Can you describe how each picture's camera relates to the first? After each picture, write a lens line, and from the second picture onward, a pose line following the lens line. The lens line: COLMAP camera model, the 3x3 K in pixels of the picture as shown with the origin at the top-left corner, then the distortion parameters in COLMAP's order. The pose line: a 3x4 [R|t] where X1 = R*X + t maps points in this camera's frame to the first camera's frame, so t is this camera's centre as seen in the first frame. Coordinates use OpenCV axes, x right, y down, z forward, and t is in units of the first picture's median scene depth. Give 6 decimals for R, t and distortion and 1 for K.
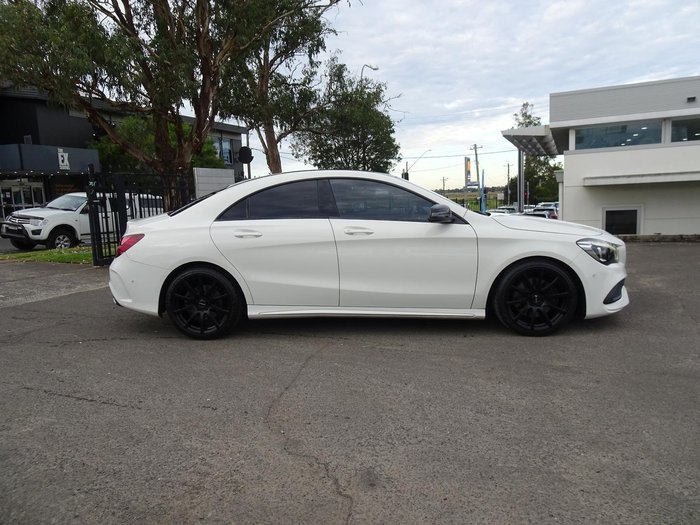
lens RADIAL K [[493.3, 0, 354.1], [0, 493.3, 260.4], [0, 0, 1]] dist [0.035790, -0.022962]
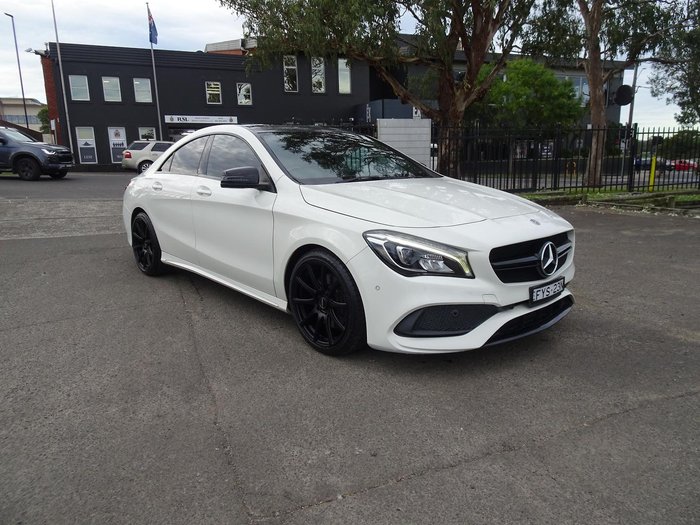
lens RADIAL K [[493.3, 0, 343.9], [0, 493.3, 258.5], [0, 0, 1]] dist [0.035790, -0.022962]
pose [[0.716515, 0.166606, -0.677384, 0.868832], [-0.098764, 0.985507, 0.137921, -0.090136], [0.690545, -0.031921, 0.722585, 0.495881]]
